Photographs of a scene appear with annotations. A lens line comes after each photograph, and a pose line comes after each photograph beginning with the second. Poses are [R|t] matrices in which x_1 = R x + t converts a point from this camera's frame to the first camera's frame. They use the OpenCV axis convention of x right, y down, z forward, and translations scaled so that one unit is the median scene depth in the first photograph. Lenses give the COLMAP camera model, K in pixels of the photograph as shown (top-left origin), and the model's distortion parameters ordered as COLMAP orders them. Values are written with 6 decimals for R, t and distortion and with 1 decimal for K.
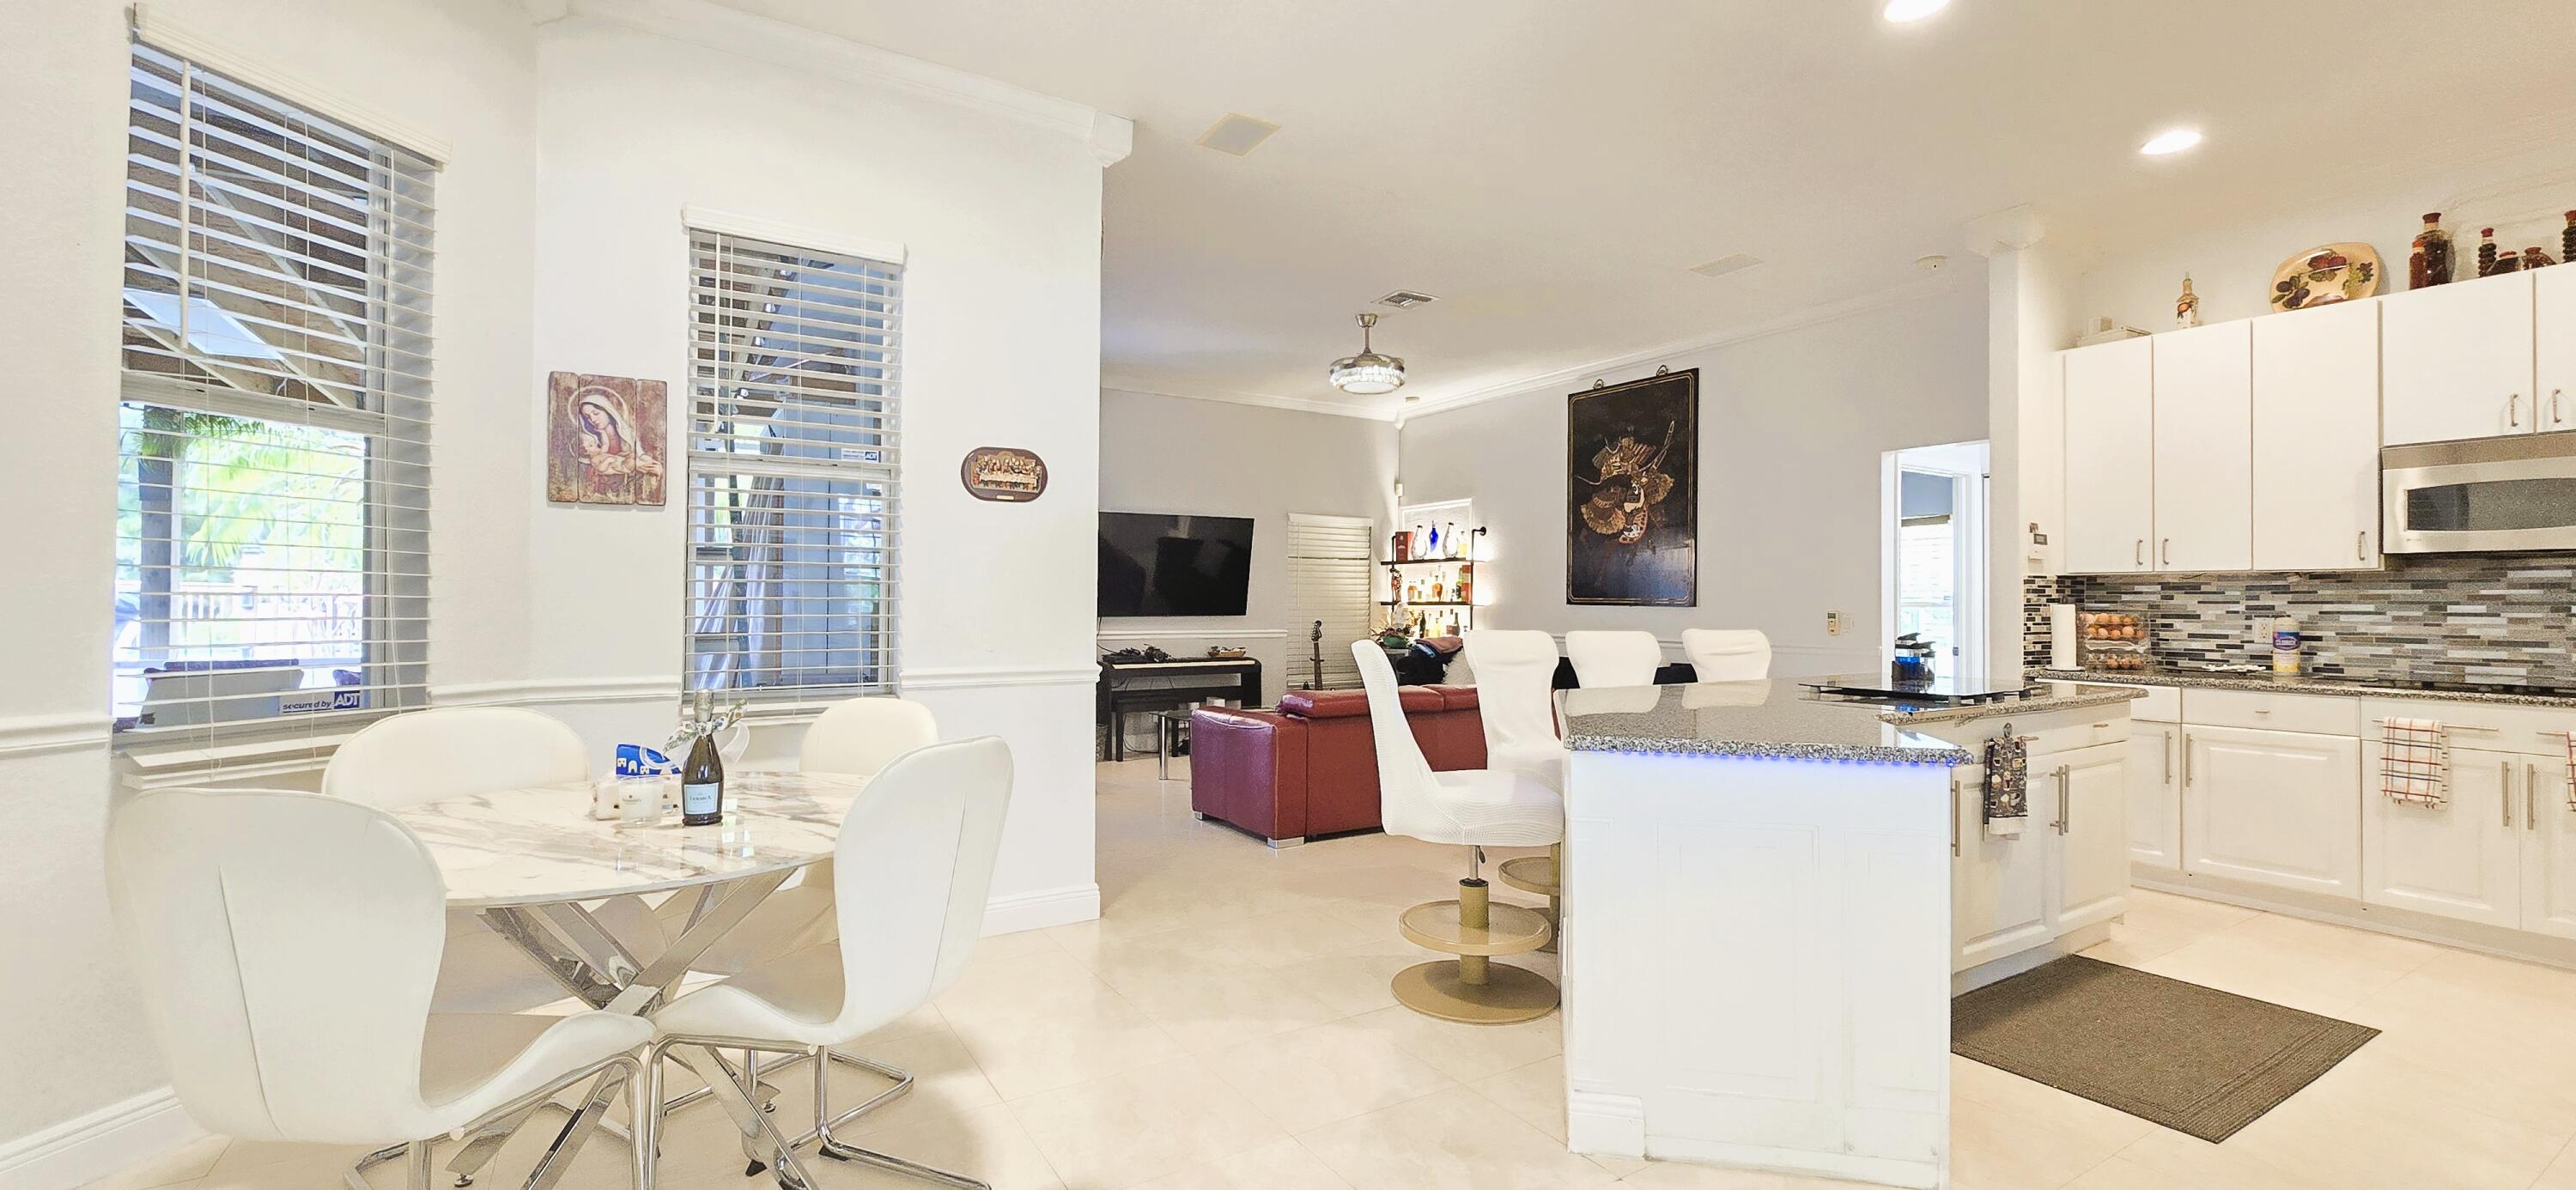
lens RADIAL K [[1045.5, 0, 1312.6], [0, 1045.5, 590.0], [0, 0, 1]] dist [0.001147, 0.000174]
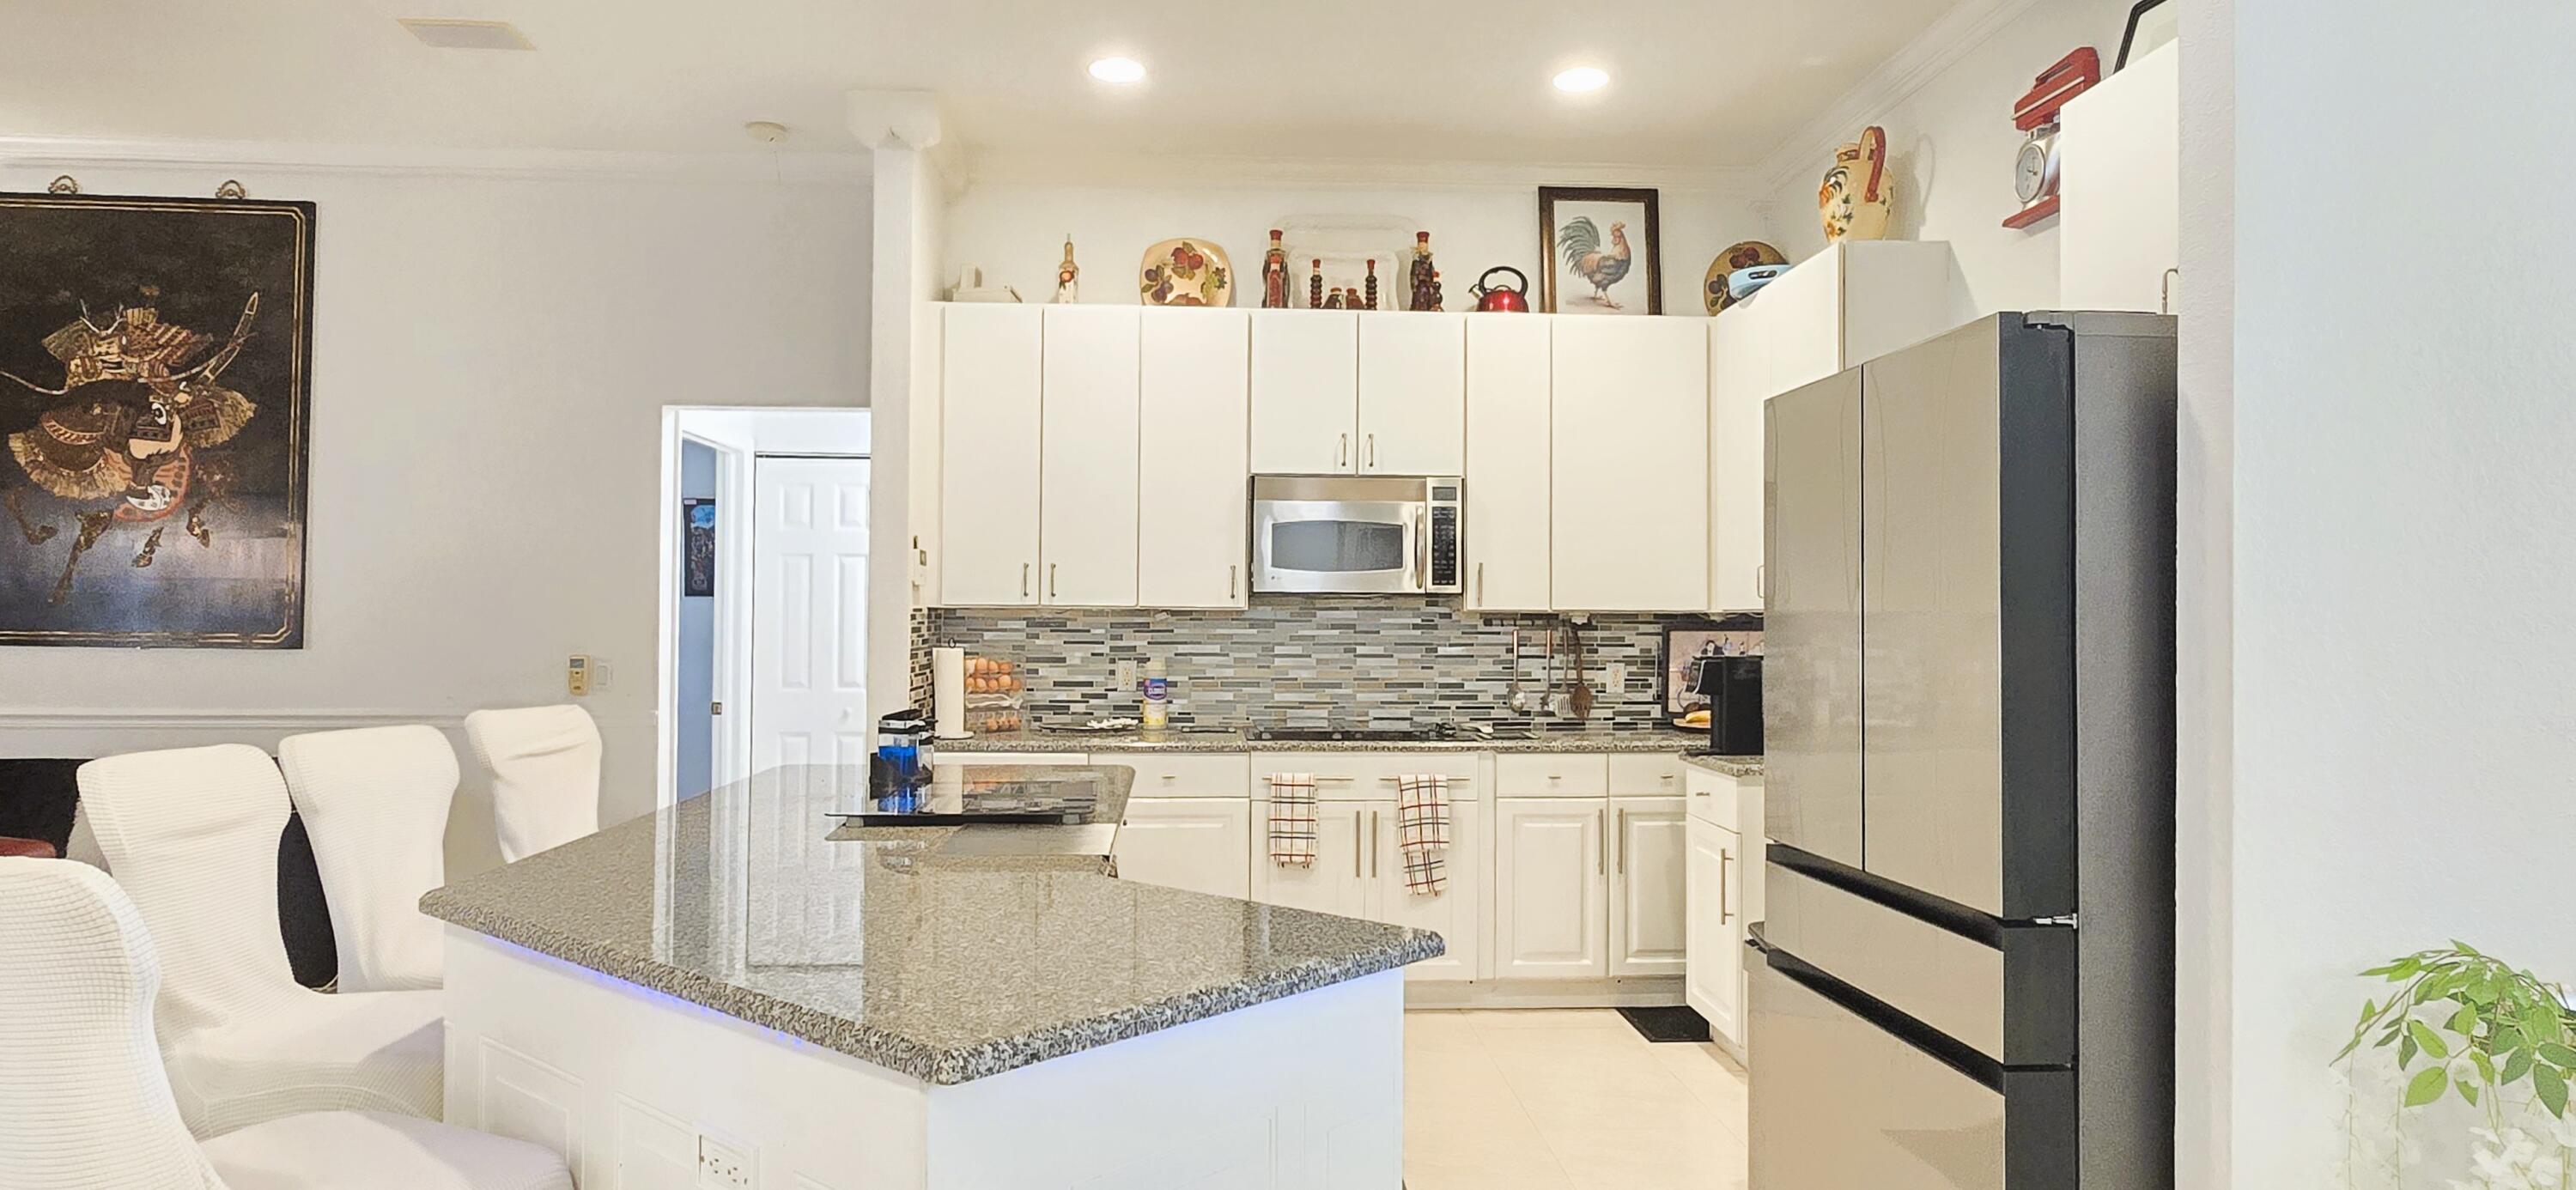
lens RADIAL K [[1535.3, 0, 1308.0], [0, 1535.3, 594.9], [0, 0, 1]] dist [-0.004375, -0.002155]
pose [[0.483808, 0.011183, 0.875103, -0.066879], [-0.013688, 0.999893, -0.005210, -0.013921], [-0.875067, -0.009458, 0.483909, 0.168264]]
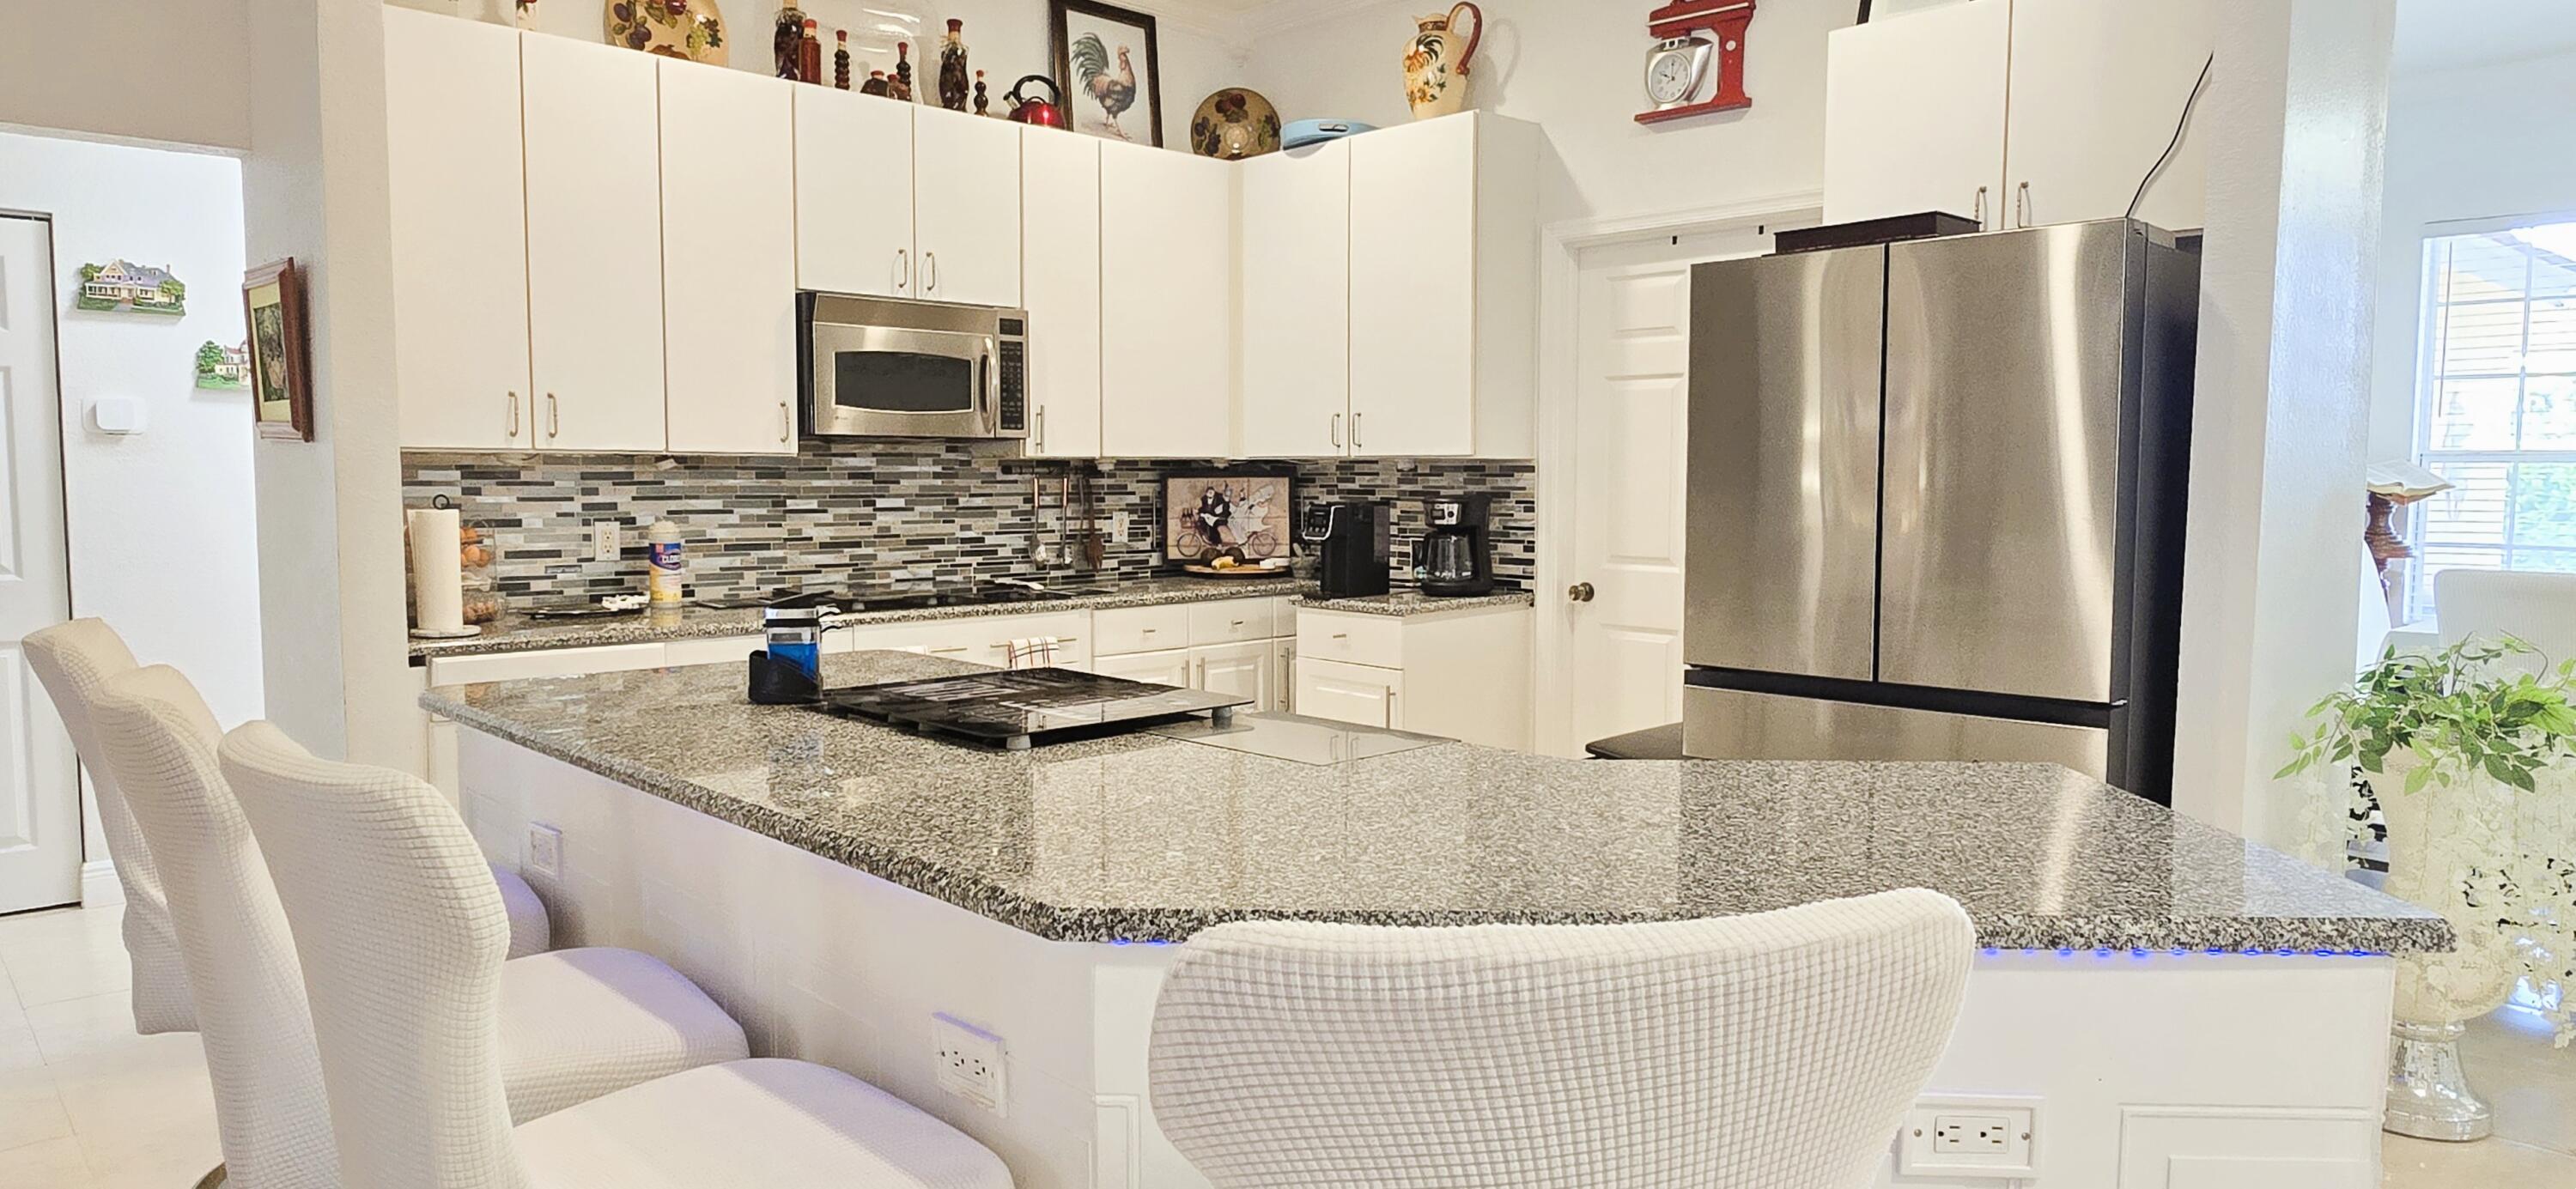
lens RADIAL K [[1535.2, 0, 1293.8], [0, 1535.2, 597.8], [0, 0, 1]] dist [-0.004375, -0.002155]
pose [[-0.189765, -0.087470, 0.977925, -0.070897], [-0.015832, 0.996167, 0.086029, -0.009642], [-0.981702, 0.000843, -0.190423, 0.472196]]
